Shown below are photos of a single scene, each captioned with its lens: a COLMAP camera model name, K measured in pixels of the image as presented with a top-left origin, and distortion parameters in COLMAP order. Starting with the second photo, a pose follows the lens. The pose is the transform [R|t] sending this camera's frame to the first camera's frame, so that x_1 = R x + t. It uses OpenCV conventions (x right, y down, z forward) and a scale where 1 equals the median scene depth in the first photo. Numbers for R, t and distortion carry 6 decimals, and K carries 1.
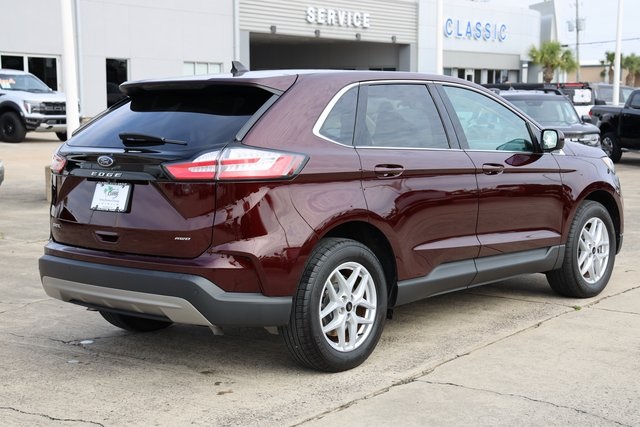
lens RADIAL K [[1066.0, 0, 317.7], [0, 1066.0, 211.8], [0, 0, 1]] dist [0.131645, 0.000000]
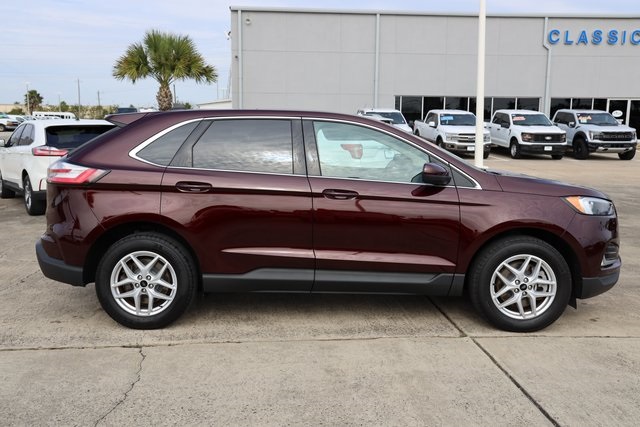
lens RADIAL K [[633.3, 0, 322.6], [0, 633.3, 216.7], [0, 0, 1]] dist [0.112236, 0.000000]
pose [[0.657752, 0.113335, -0.744659, 0.604667], [-0.090480, 0.993345, 0.071263, -0.058136], [0.747780, 0.020503, 0.663630, 0.487563]]
